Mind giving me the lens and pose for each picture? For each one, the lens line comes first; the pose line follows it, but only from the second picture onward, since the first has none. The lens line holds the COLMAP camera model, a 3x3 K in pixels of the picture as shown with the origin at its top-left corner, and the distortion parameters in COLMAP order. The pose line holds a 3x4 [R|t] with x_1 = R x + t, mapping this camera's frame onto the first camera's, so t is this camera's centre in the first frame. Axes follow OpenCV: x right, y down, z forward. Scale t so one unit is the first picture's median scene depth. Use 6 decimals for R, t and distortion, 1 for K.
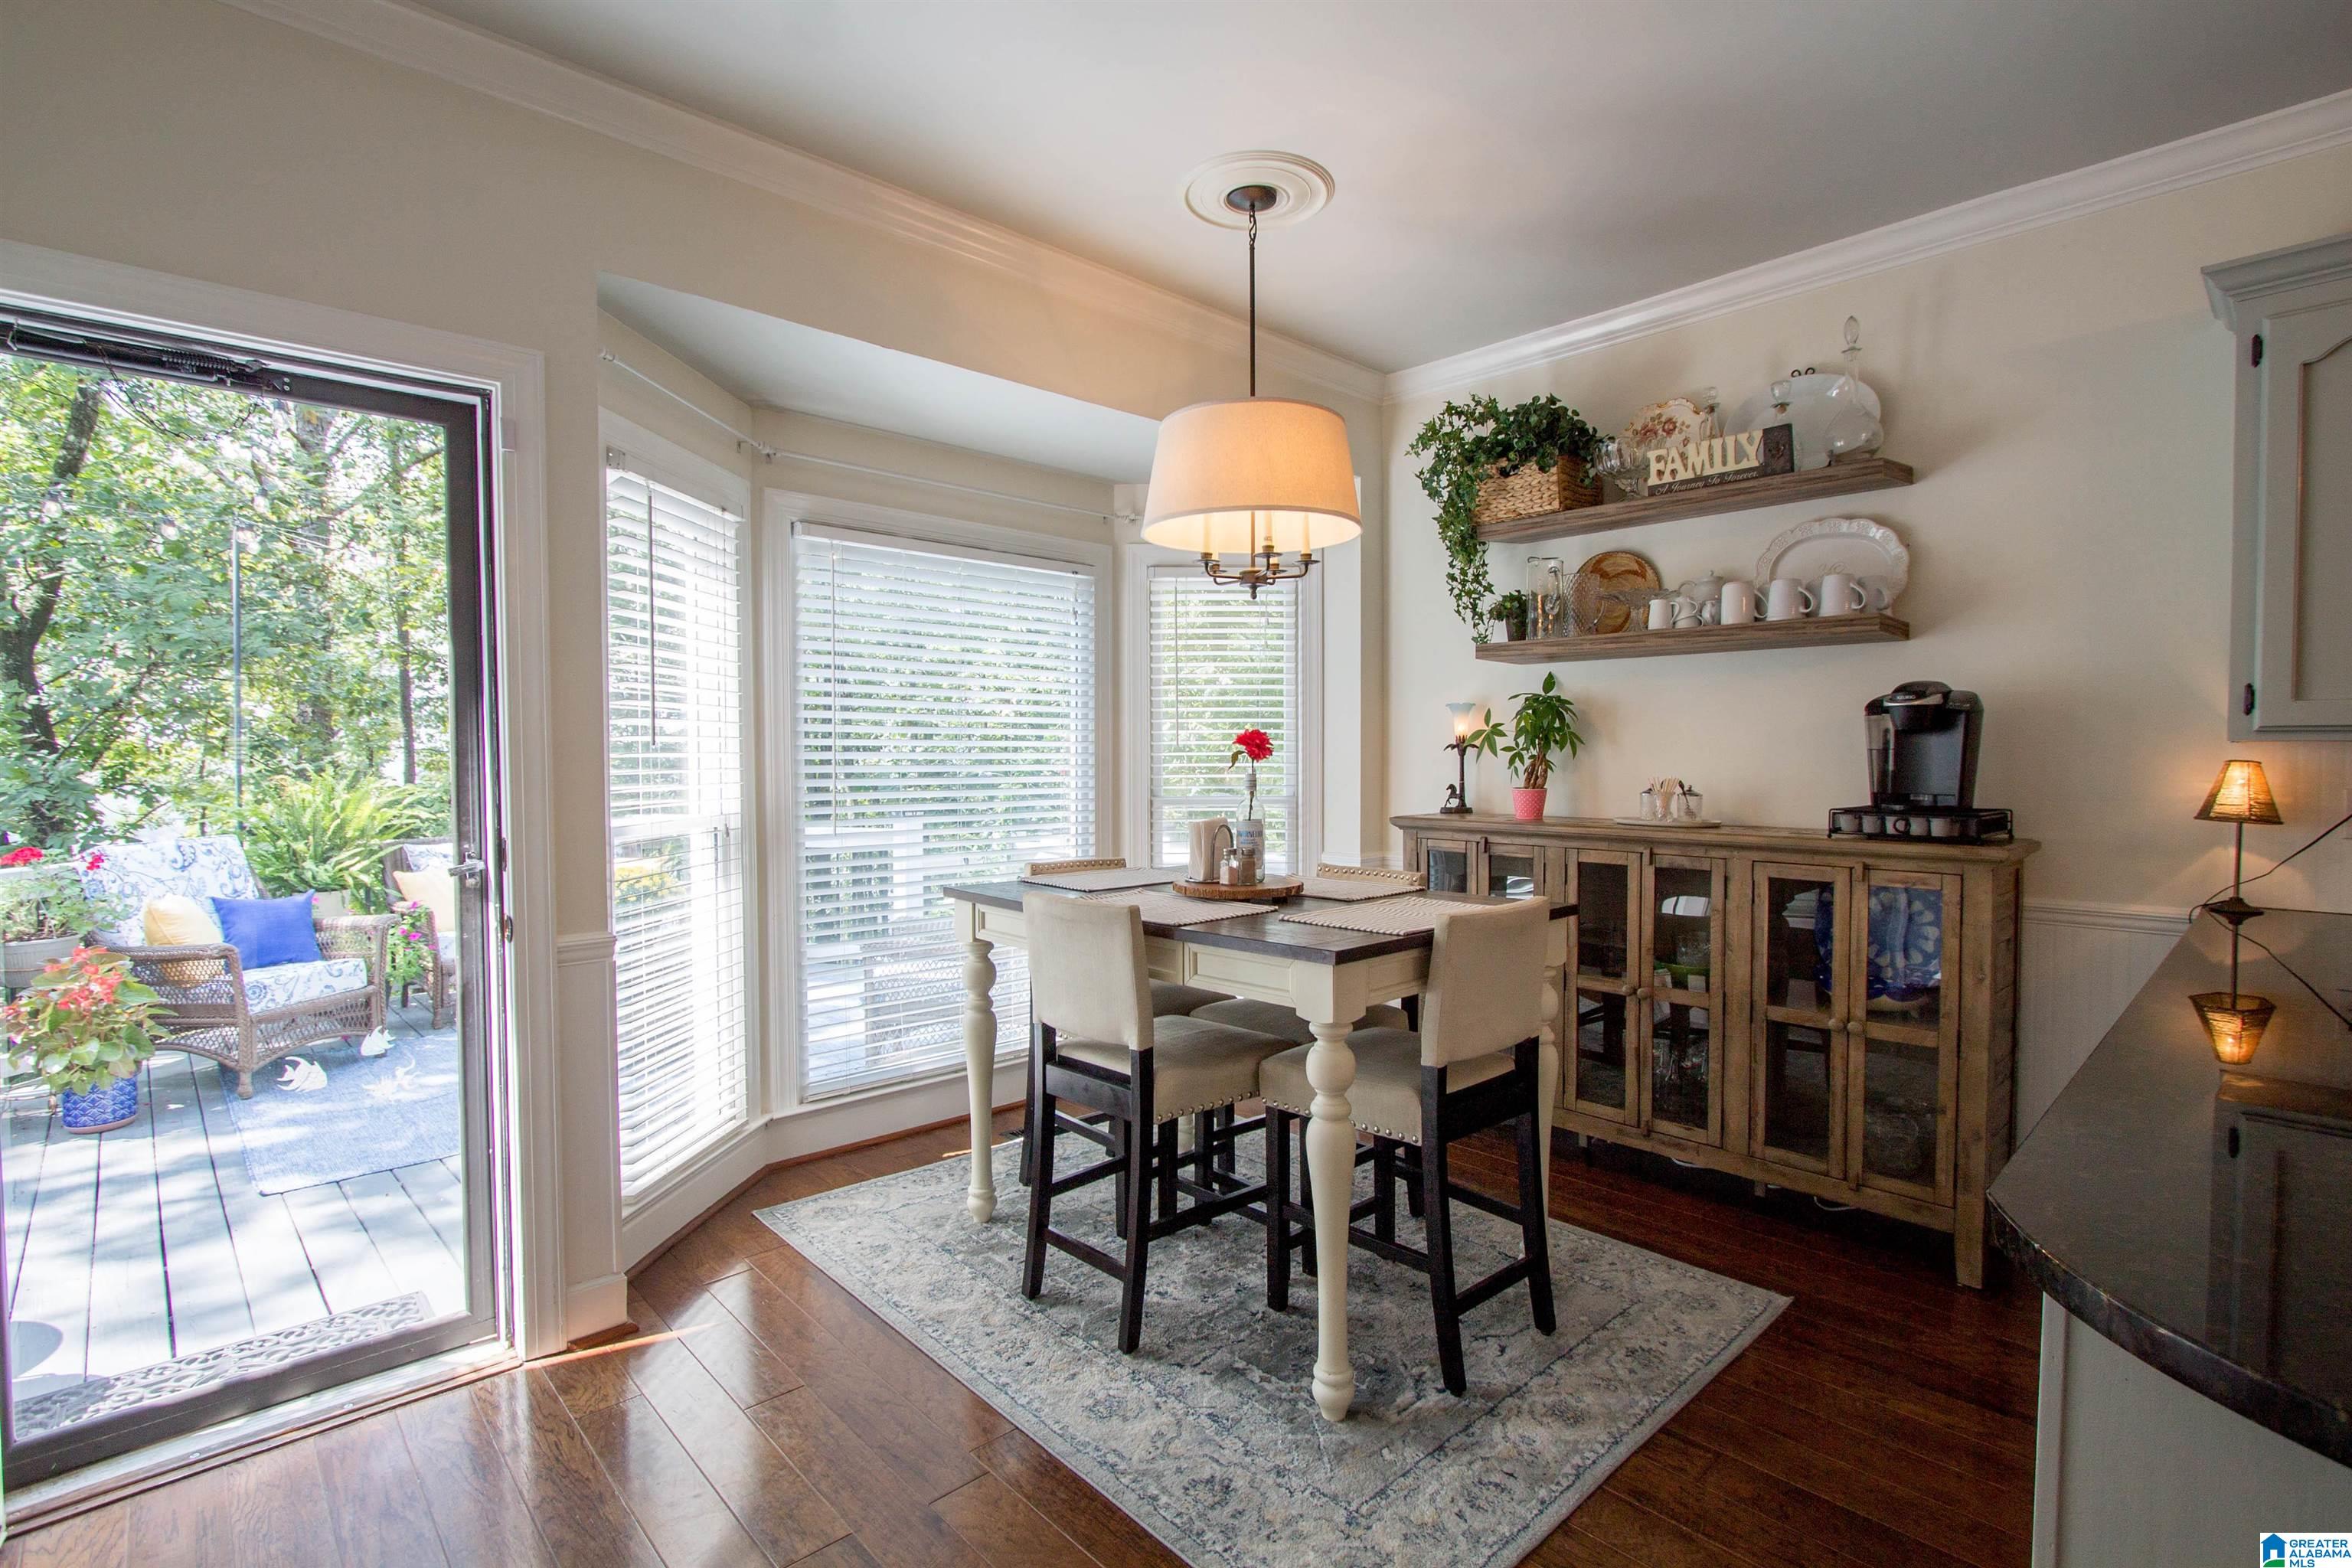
lens RADIAL K [[1100.1, 0, 1189.2], [0, 1100.1, 783.9], [0, 0, 1]] dist [-0.019379, 0.001942]
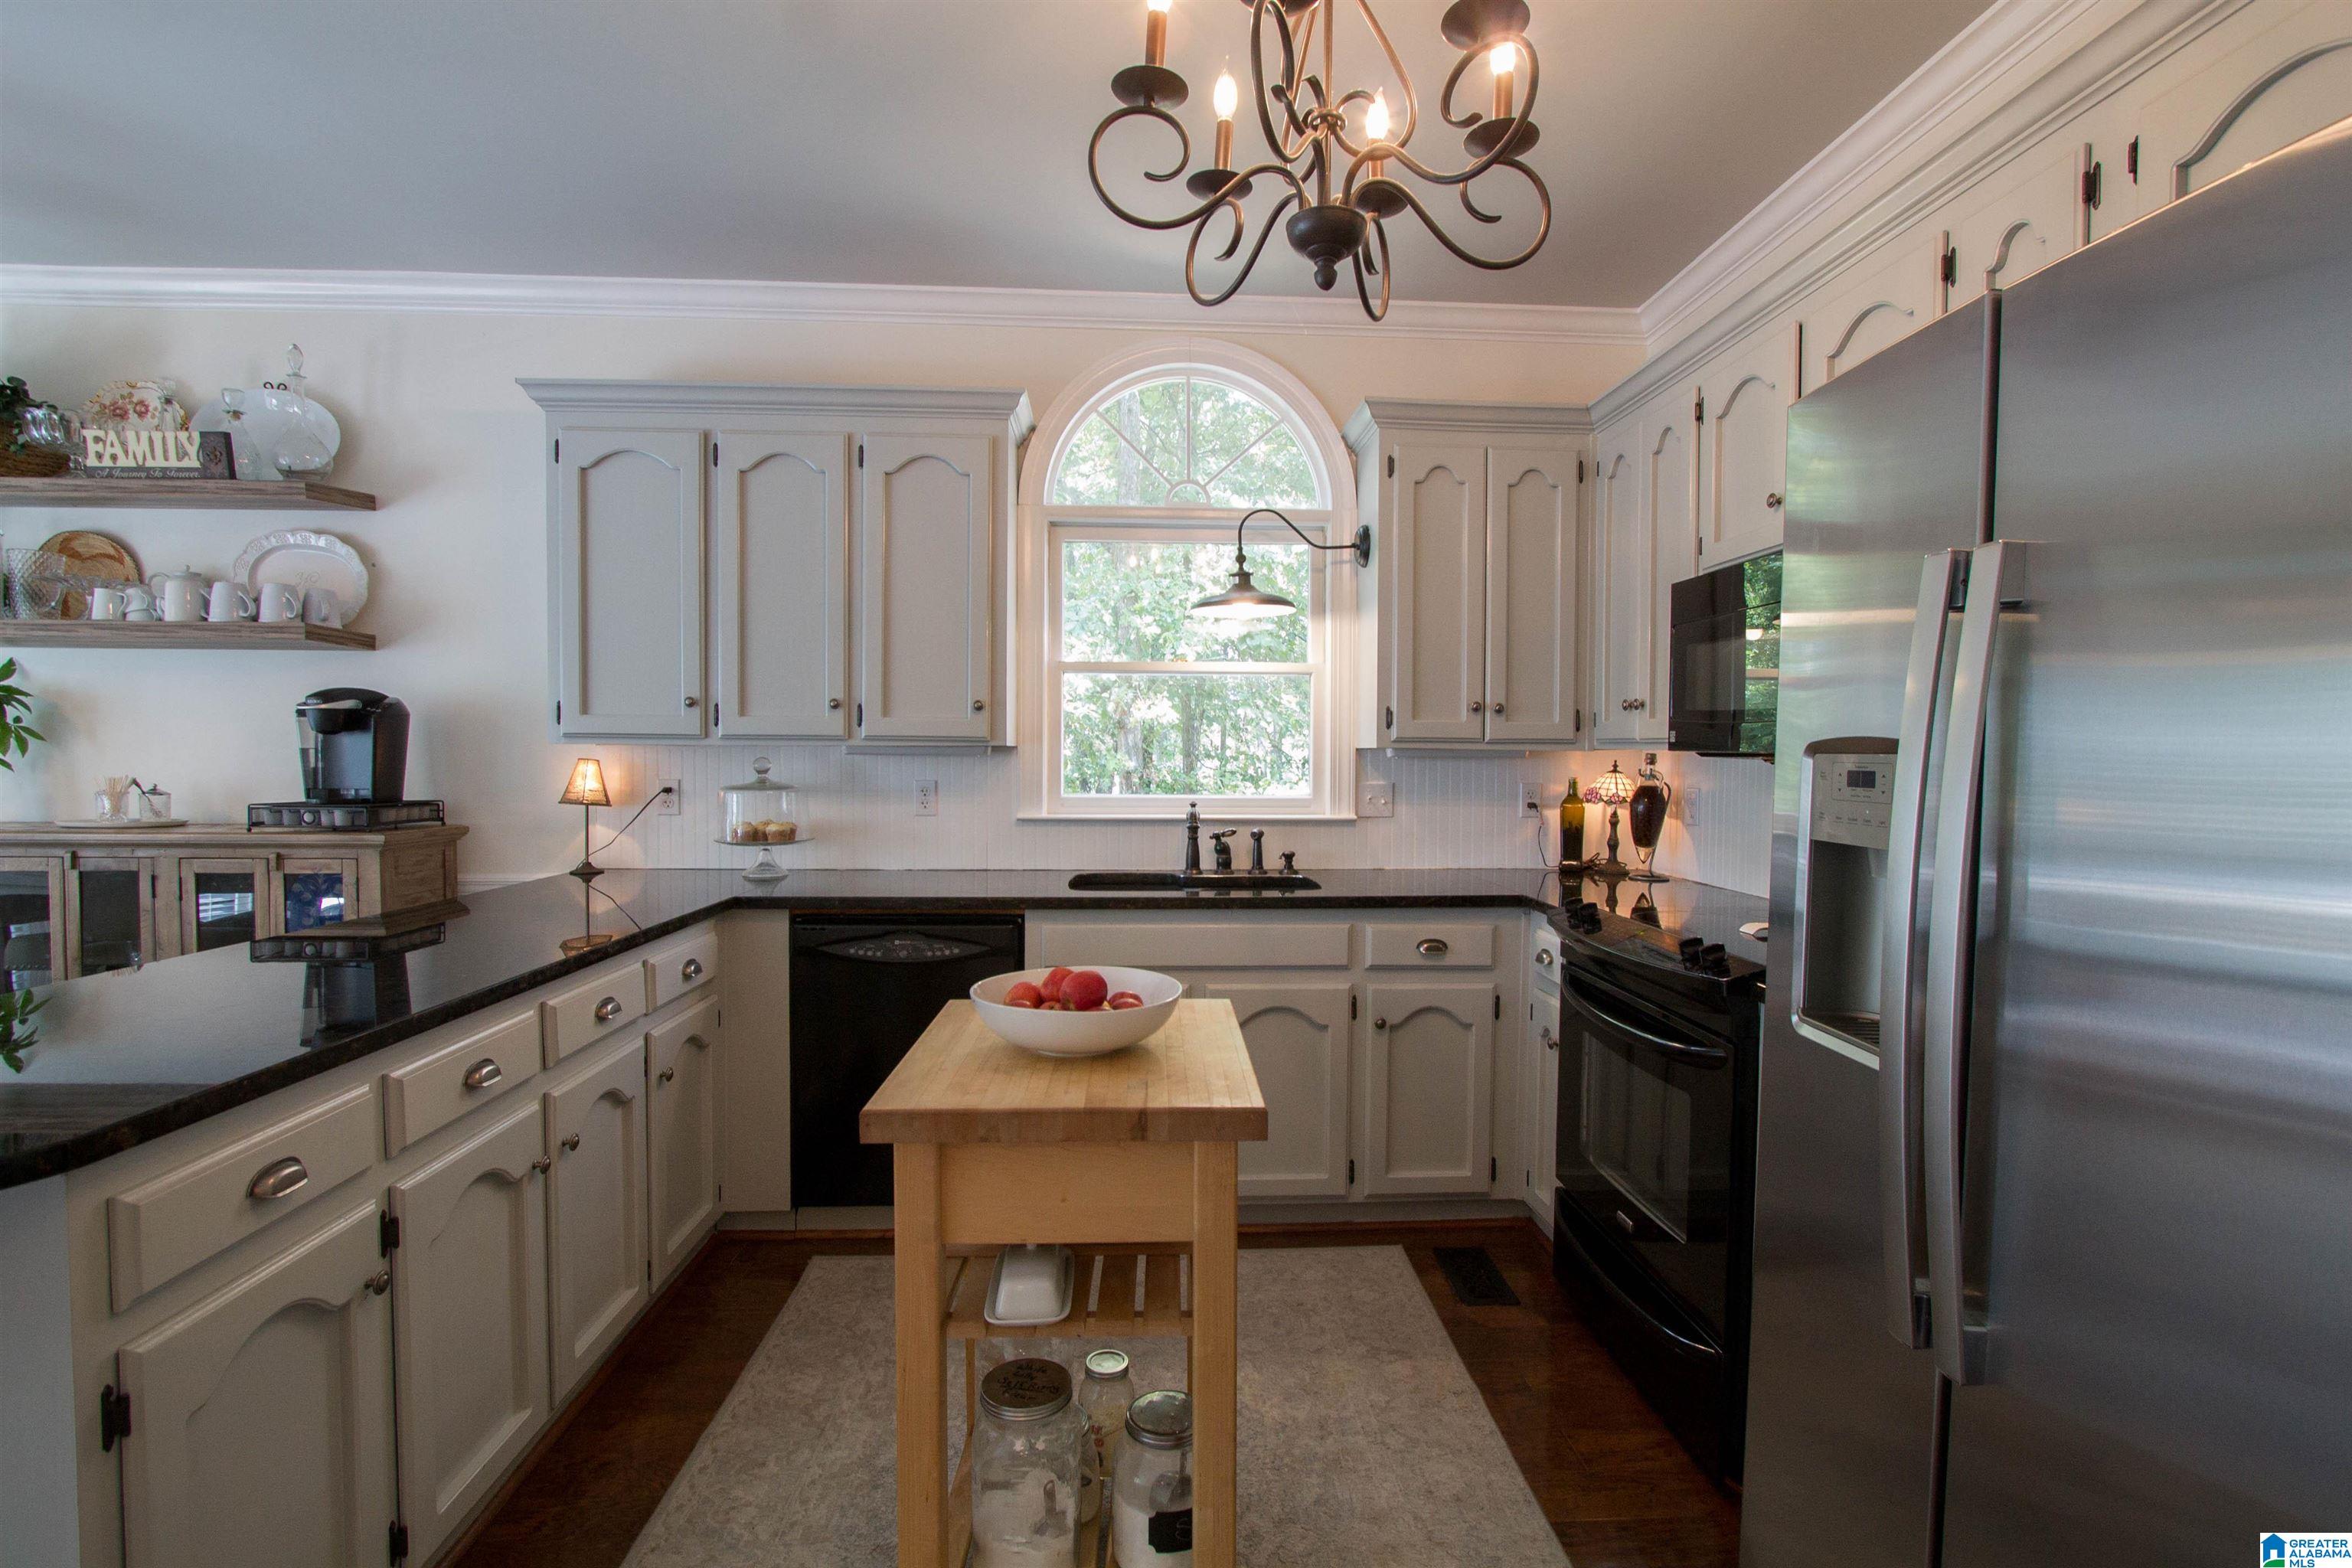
lens RADIAL K [[1100.1, 0, 1183.2], [0, 1100.1, 787.0], [0, 0, 1]] dist [-0.019379, 0.001942]
pose [[0.638852, -0.015693, 0.769169, 0.318763], [0.014306, 0.999861, 0.008516, 0.009229], [-0.769196, 0.005563, 0.638988, -0.329893]]
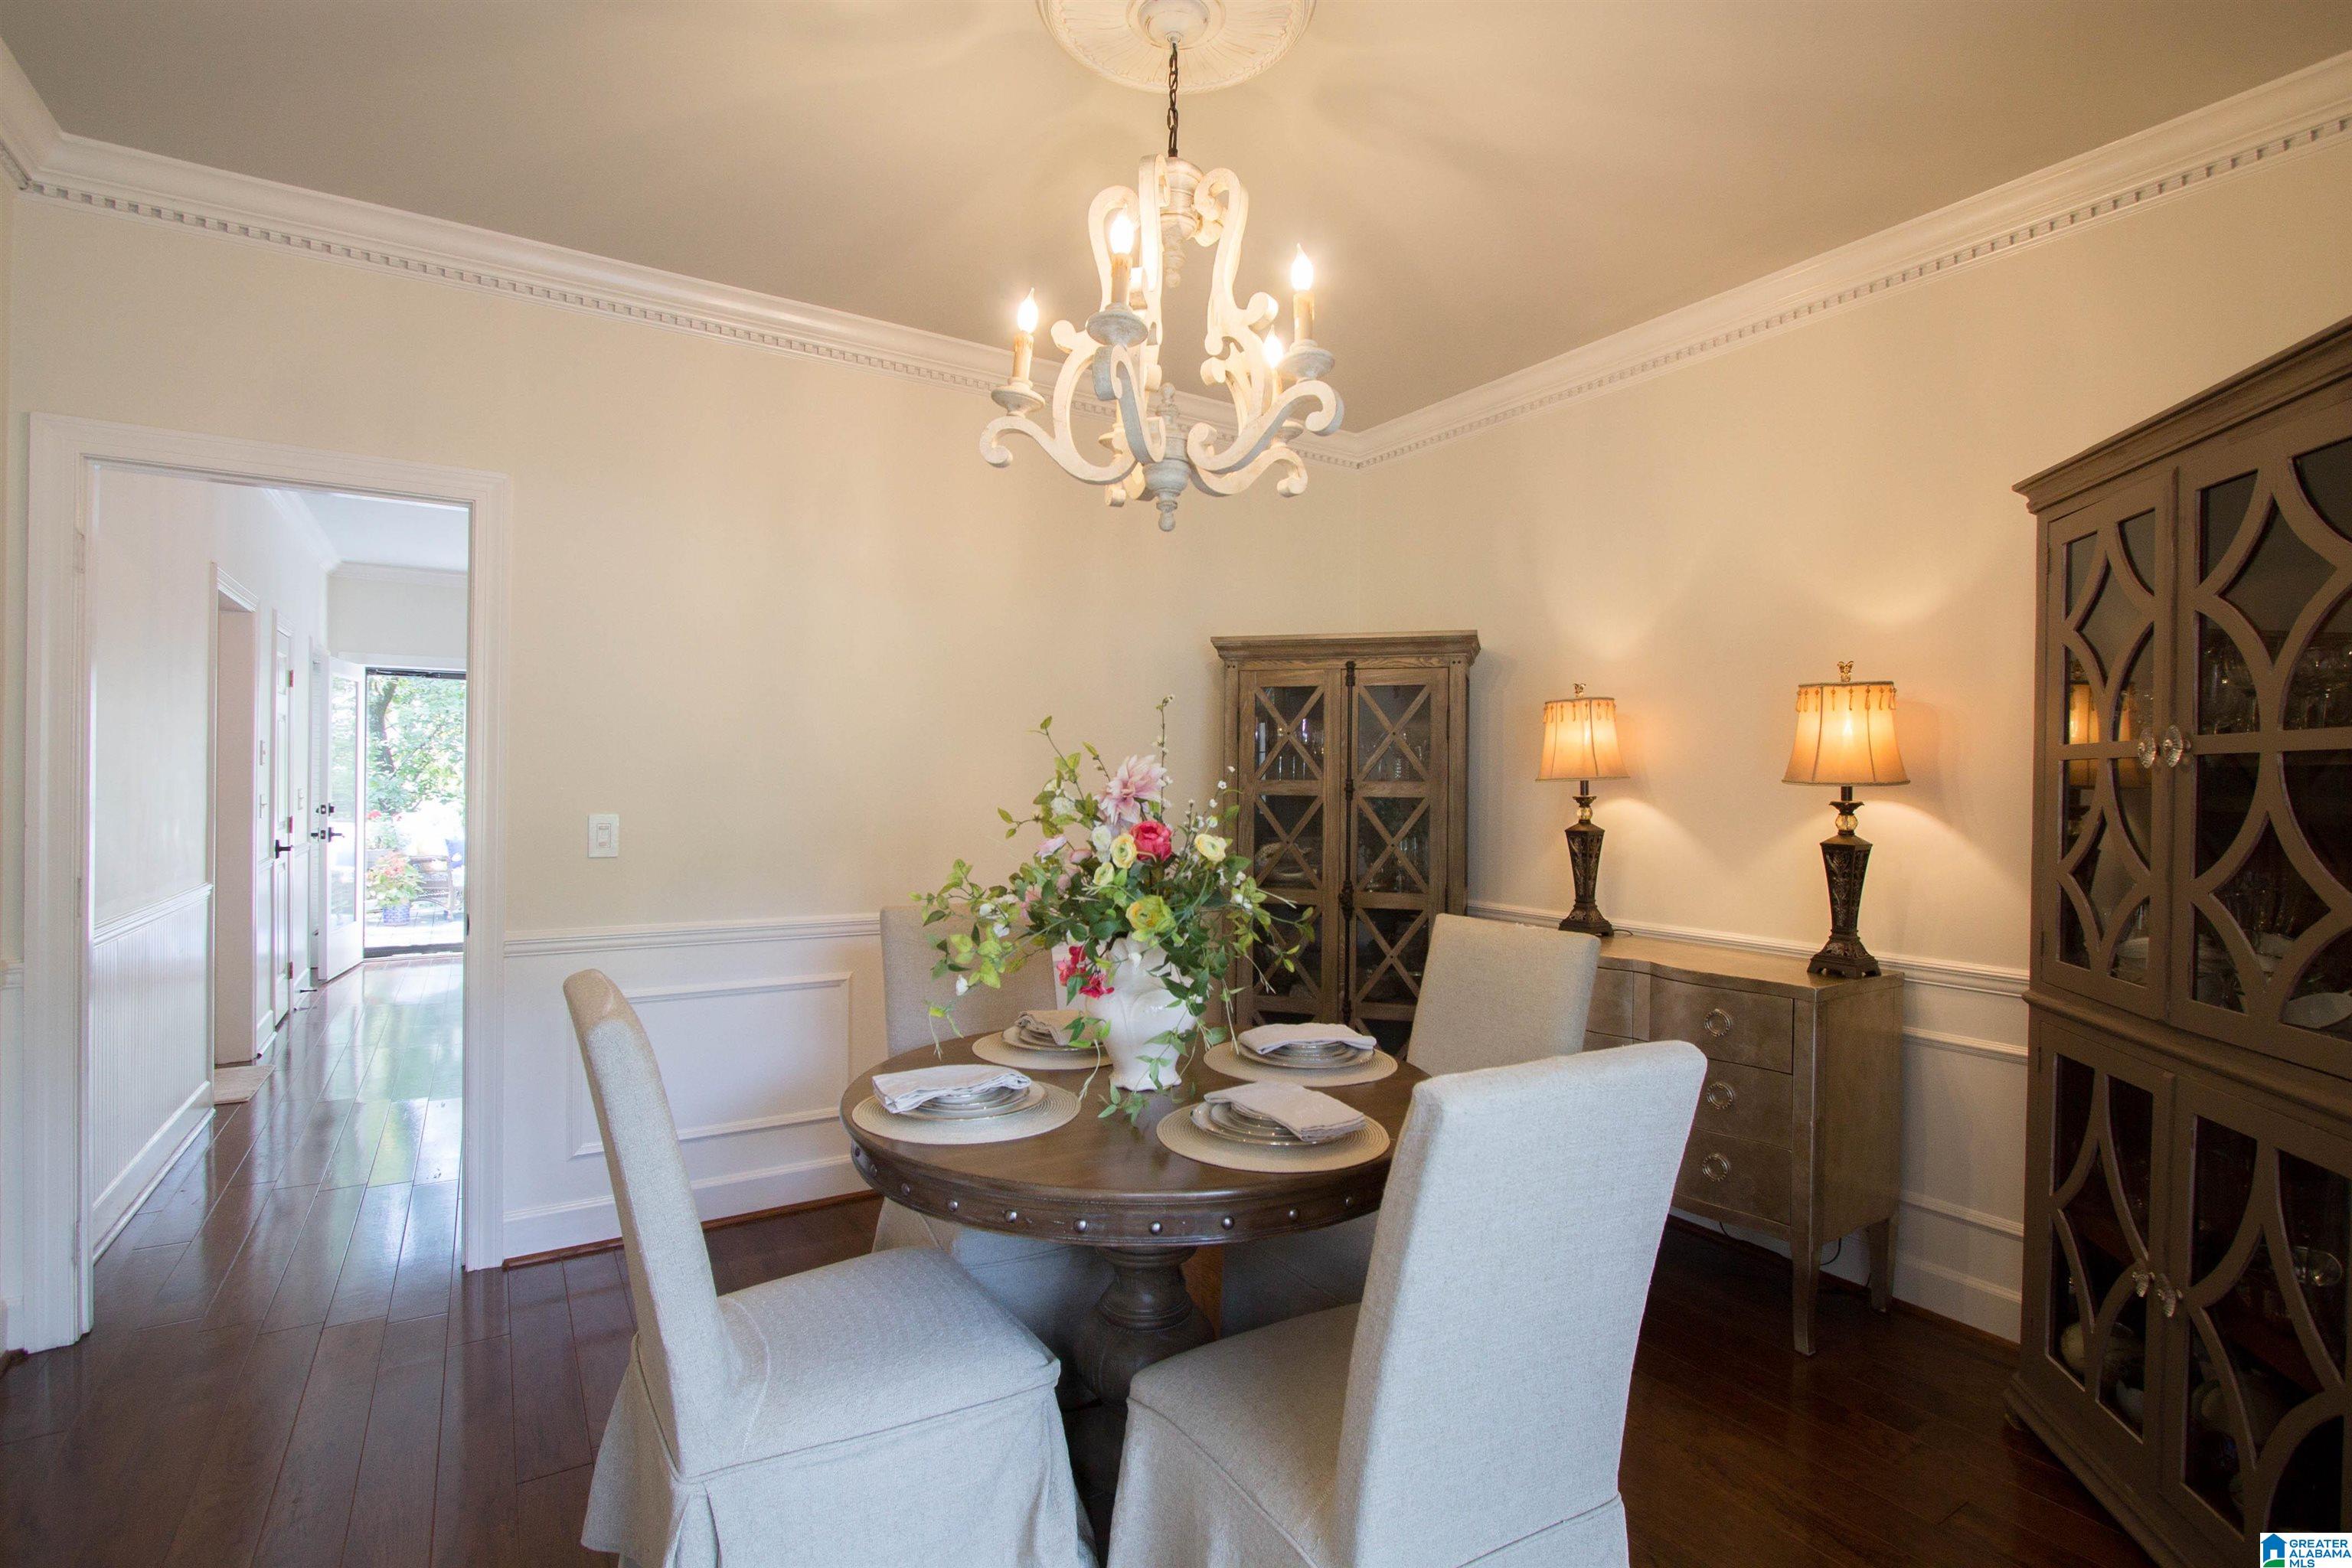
lens RADIAL K [[1100.1, 0, 1182.3], [0, 1100.1, 782.2], [0, 0, 1]] dist [-0.019379, 0.001942]
pose [[0.981997, 0.012814, -0.188462, 2.674410], [-0.017916, 0.999517, -0.025389, 0.046110], [0.188045, 0.028308, 0.981752, -2.445987]]
